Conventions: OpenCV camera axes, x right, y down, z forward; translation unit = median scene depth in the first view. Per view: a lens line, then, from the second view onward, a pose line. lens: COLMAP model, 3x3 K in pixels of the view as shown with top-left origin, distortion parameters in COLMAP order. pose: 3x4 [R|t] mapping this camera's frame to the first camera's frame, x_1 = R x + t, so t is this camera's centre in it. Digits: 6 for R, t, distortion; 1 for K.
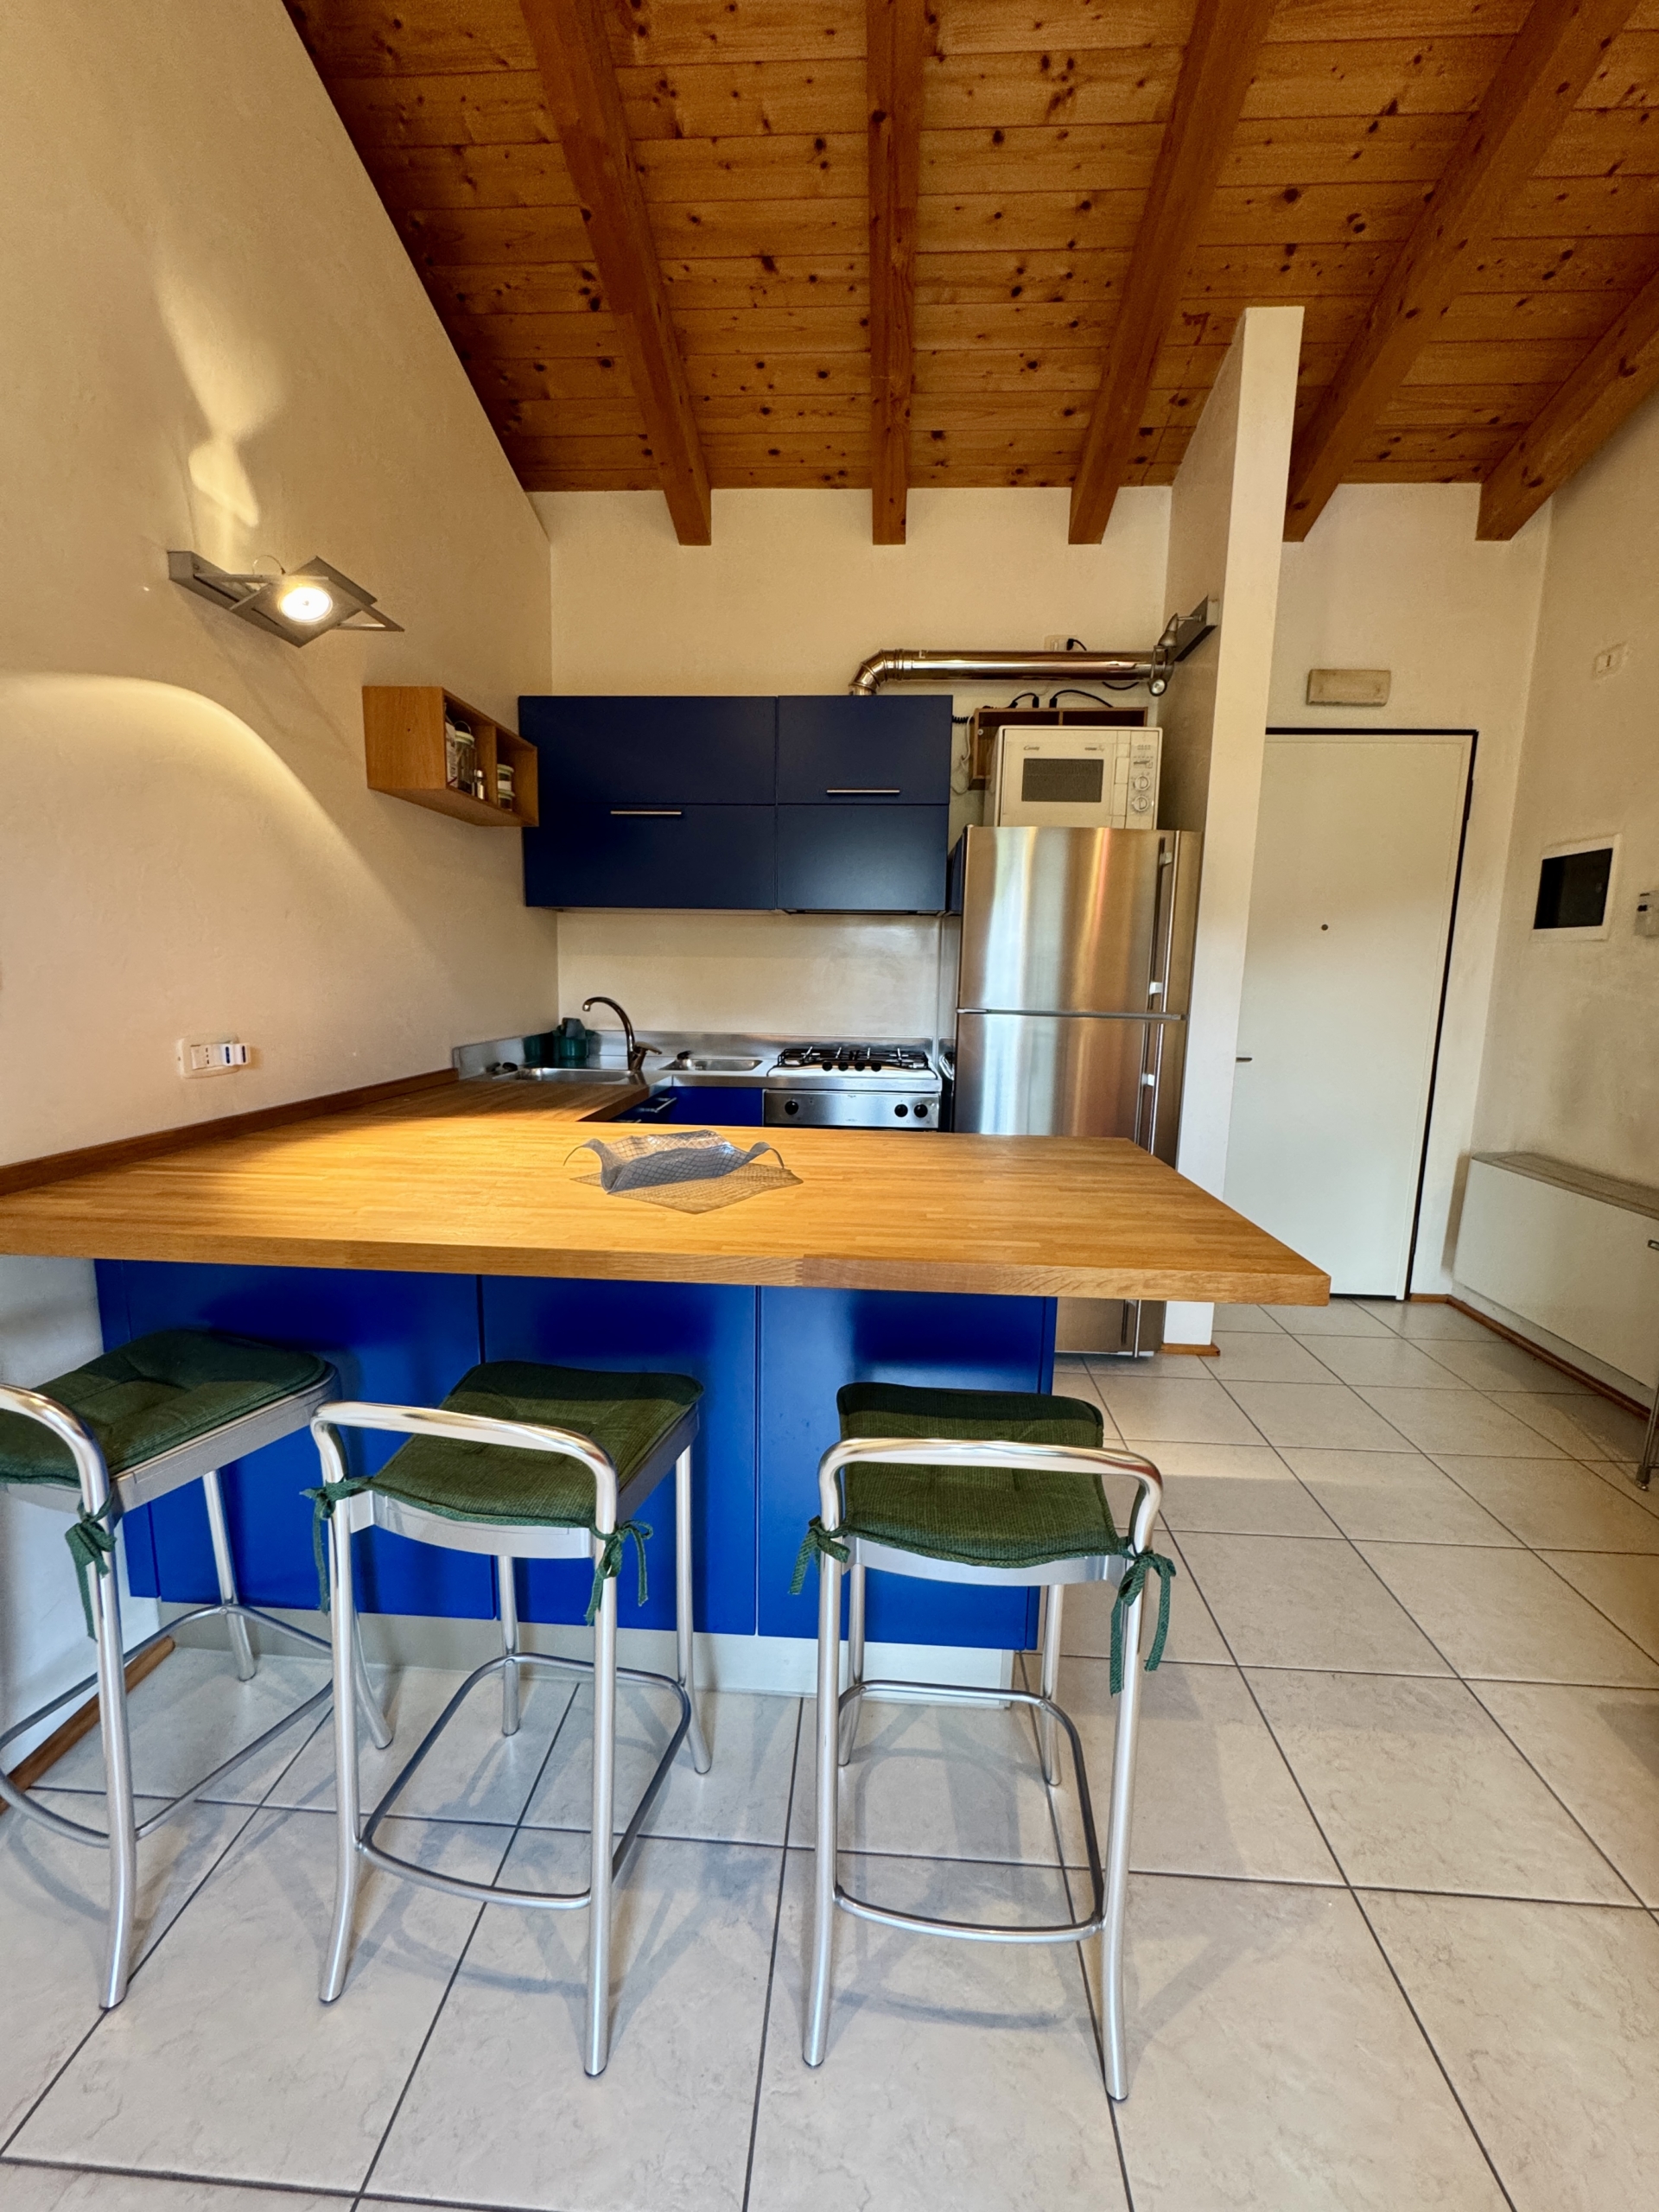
lens RADIAL K [[882.8, 0, 819.9], [0, 882.8, 1104.1], [0, 0, 1]] dist [-0.005061, 0.001211]
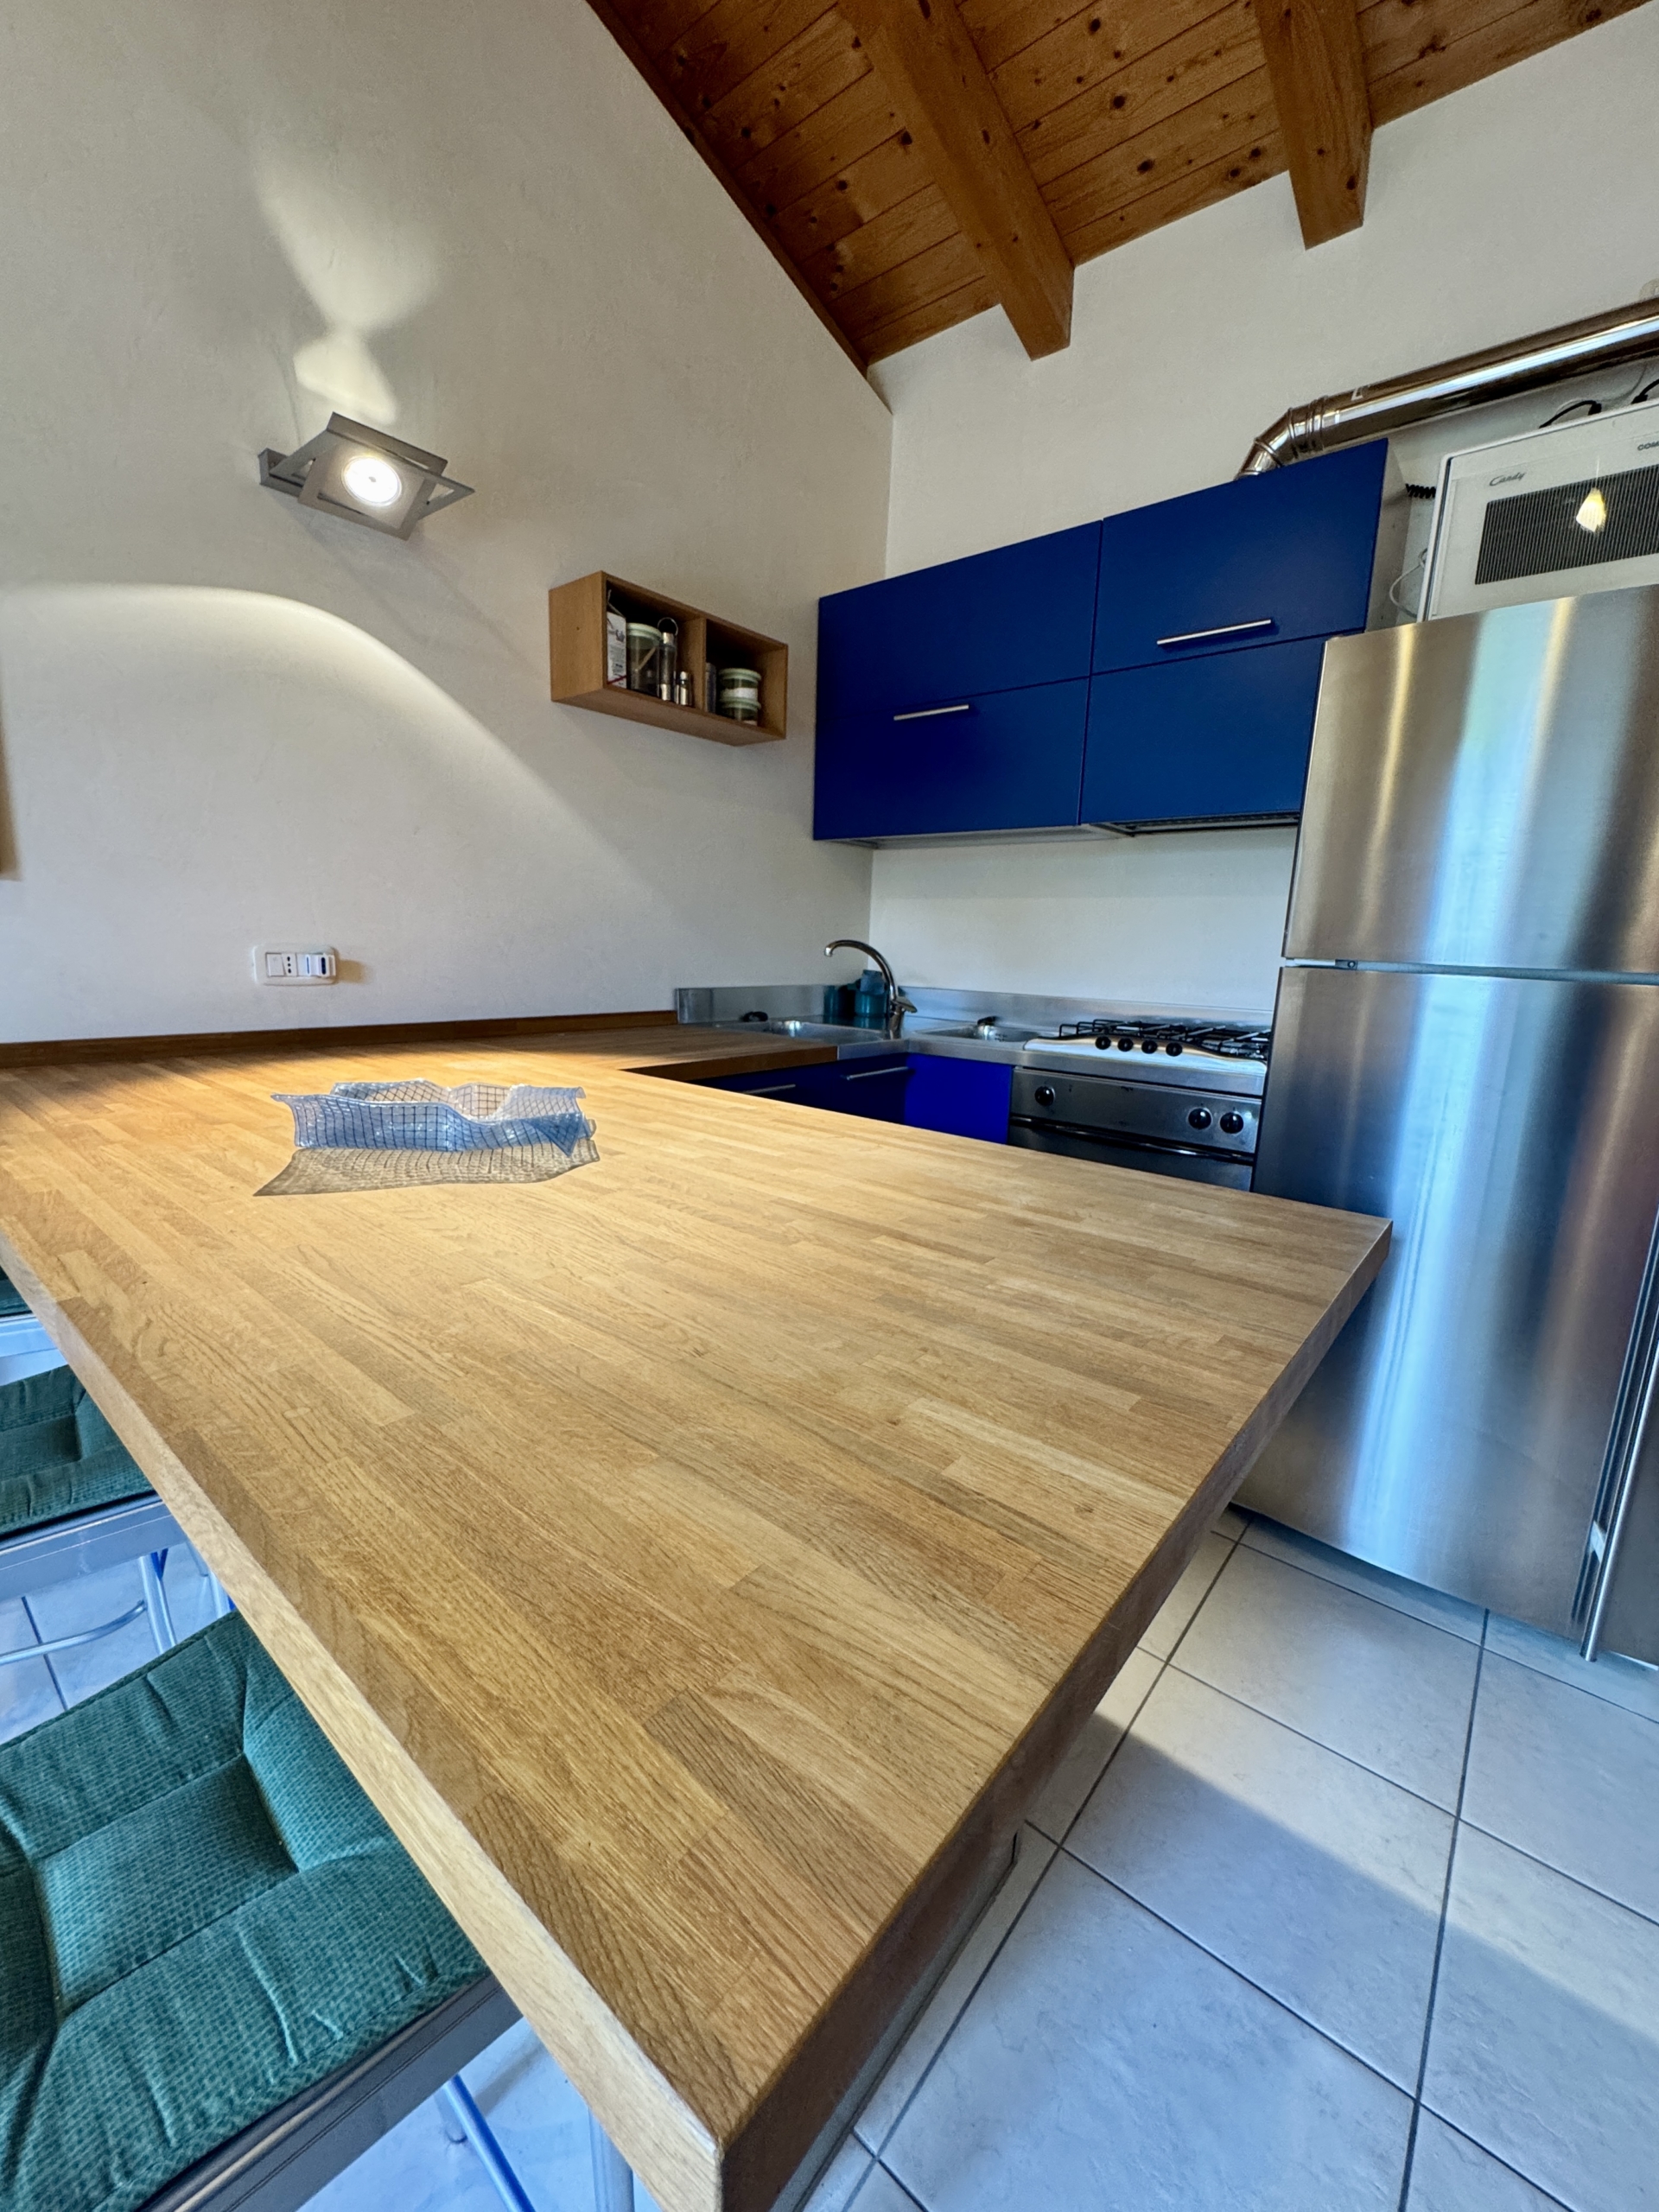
lens RADIAL K [[882.8, 0, 824.7], [0, 882.8, 1101.2], [0, 0, 1]] dist [-0.005061, 0.001211]
pose [[0.810812, 0.113365, -0.574223, 0.240049], [-0.103750, 0.993365, 0.049616, -0.008101], [0.576038, 0.019346, 0.817194, 0.309356]]
